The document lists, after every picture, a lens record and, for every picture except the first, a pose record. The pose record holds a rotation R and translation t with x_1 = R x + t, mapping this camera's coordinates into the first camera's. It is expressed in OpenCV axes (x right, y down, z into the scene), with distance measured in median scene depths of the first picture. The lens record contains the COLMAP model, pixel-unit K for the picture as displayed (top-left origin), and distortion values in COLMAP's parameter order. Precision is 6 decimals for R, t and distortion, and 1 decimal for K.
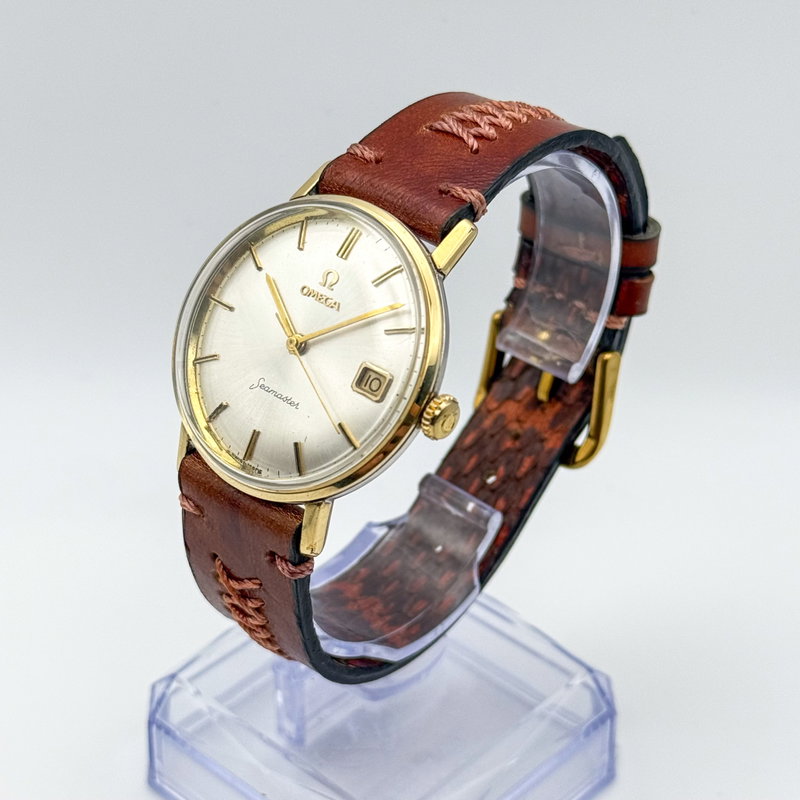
lens RADIAL K [[2053.9, 0, 400.0], [0, 2053.9, 400.0], [0, 0, 1]] dist [0.181241, 0.133765]
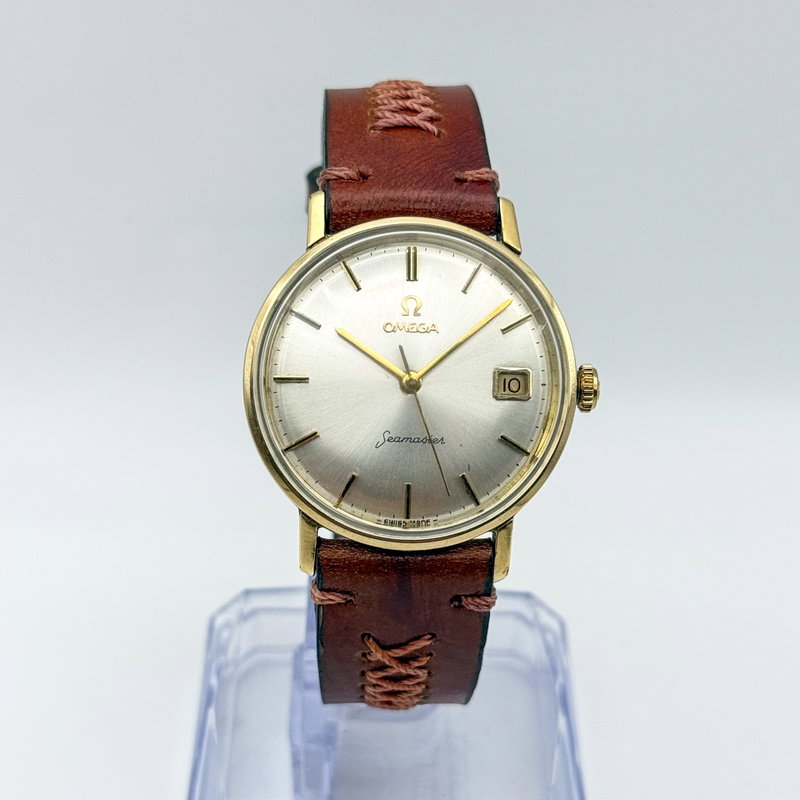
lens RADIAL K [[2053.9, 0, 400.0], [0, 2053.9, 400.0], [0, 0, 1]] dist [0.181241, 0.133765]
pose [[0.726830, -0.386666, 0.567634, -0.579327], [0.364589, 0.917625, 0.158236, -0.167067], [-0.582060, 0.091942, 0.807931, 0.238699]]
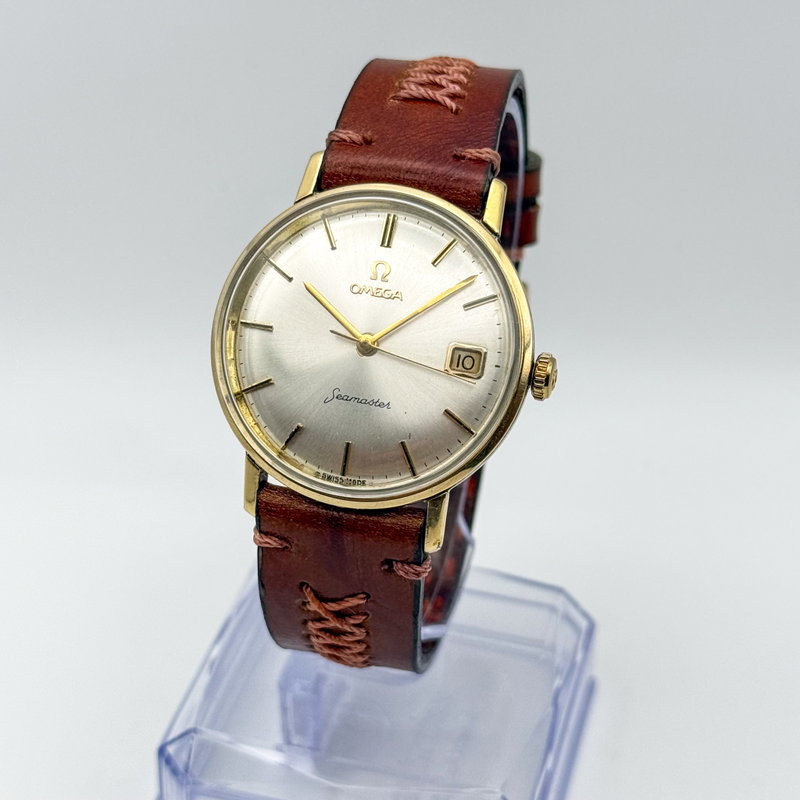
lens RADIAL K [[2053.9, 0, 400.0], [0, 2053.9, 400.0], [0, 0, 1]] dist [0.181241, 0.133765]
pose [[0.882682, -0.263395, 0.389225, -0.409708], [0.250315, 0.964428, 0.084982, -0.078463], [-0.397763, 0.022417, 0.917214, 0.109155]]
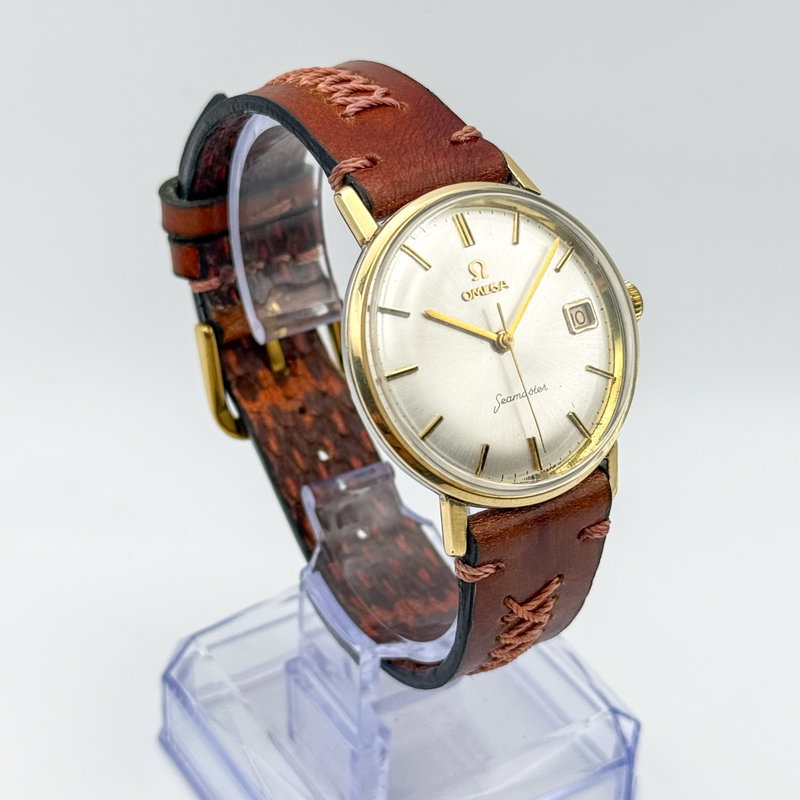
lens RADIAL K [[2053.9, 0, 400.0], [0, 2053.9, 400.0], [0, 0, 1]] dist [0.181241, 0.133765]
pose [[0.264592, -0.549108, 0.792762, -0.818256], [0.511349, 0.776864, 0.367428, -0.373897], [-0.817626, 0.308160, 0.486338, 0.571652]]
